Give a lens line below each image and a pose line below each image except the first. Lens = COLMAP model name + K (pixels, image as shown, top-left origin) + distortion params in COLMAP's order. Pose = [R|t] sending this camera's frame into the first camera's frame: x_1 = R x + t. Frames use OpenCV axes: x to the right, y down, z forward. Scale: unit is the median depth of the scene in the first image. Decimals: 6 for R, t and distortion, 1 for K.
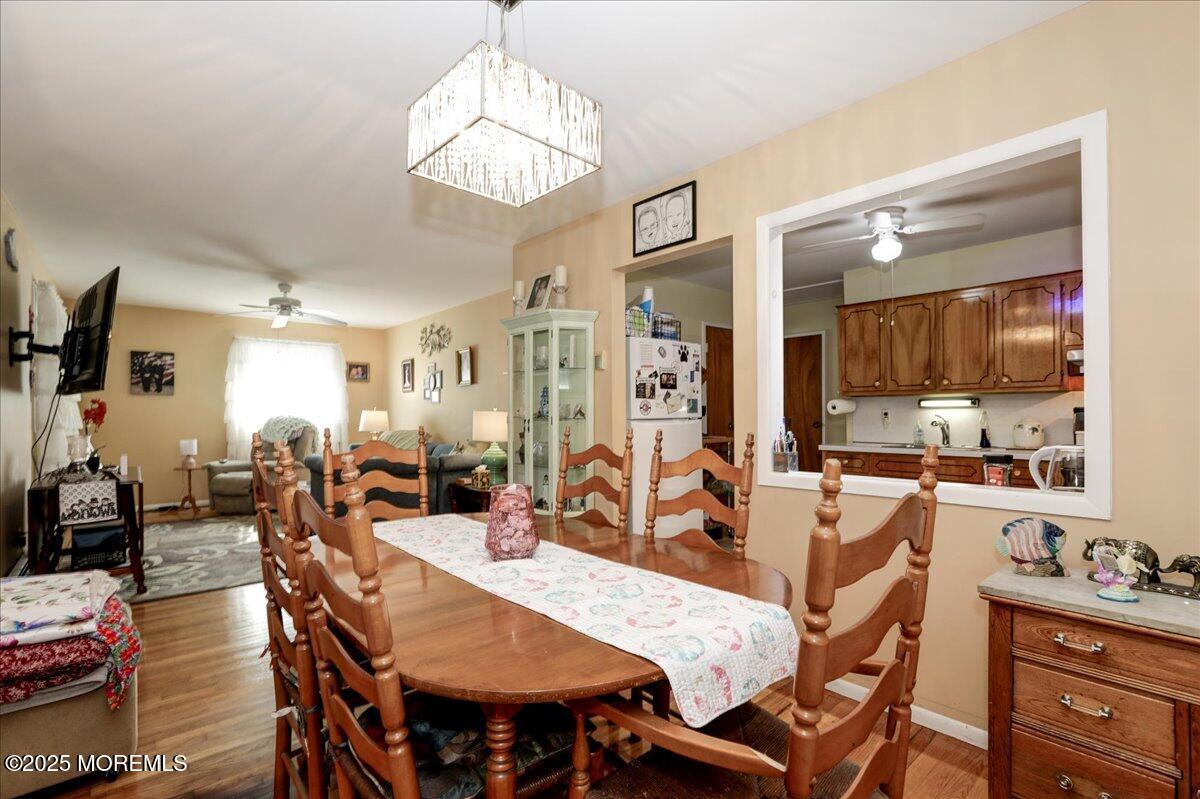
lens RADIAL K [[555.7, 0, 595.9], [0, 555.7, 413.3], [0, 0, 1]] dist [-0.048814, 0.022493]
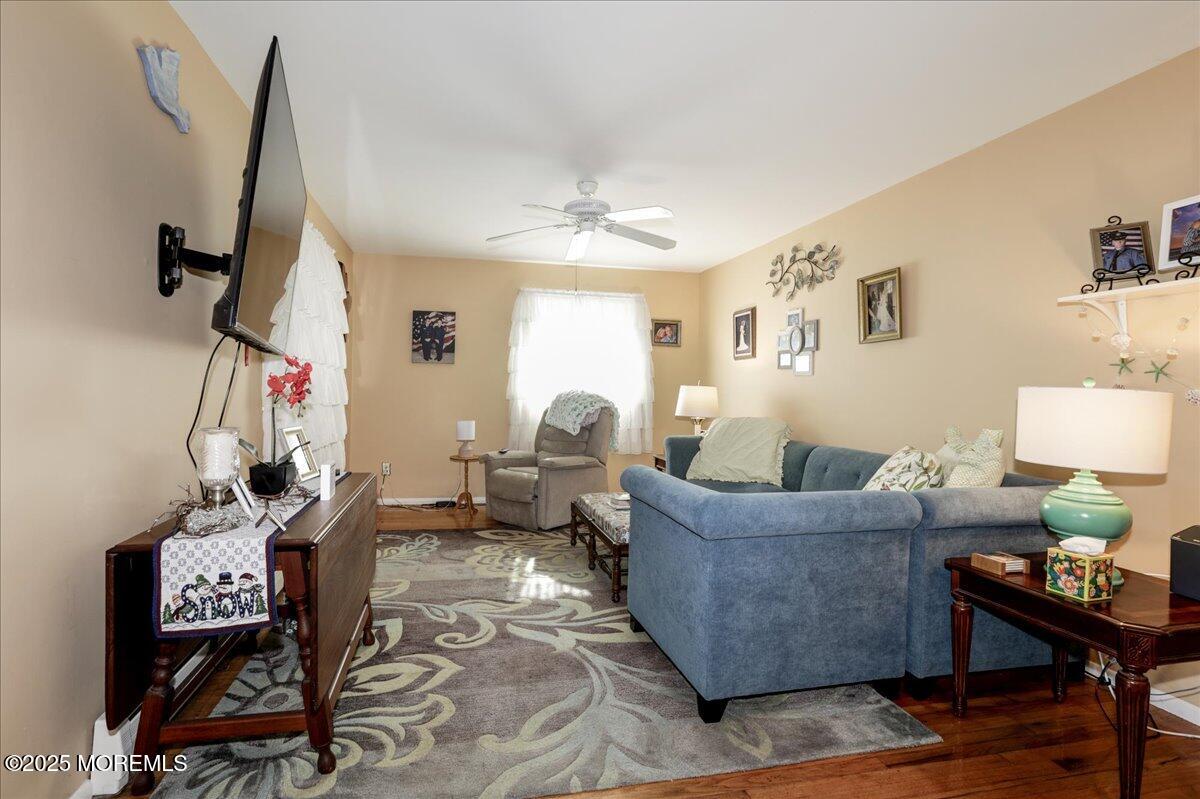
lens RADIAL K [[556.6, 0, 604.5], [0, 556.6, 398.6], [0, 0, 1]] dist [-0.045654, 0.022362]
pose [[0.903646, 0.021635, -0.427734, -0.226956], [-0.015911, 0.999730, 0.016953, 0.000501], [0.427985, -0.008513, 0.903746, 0.361723]]
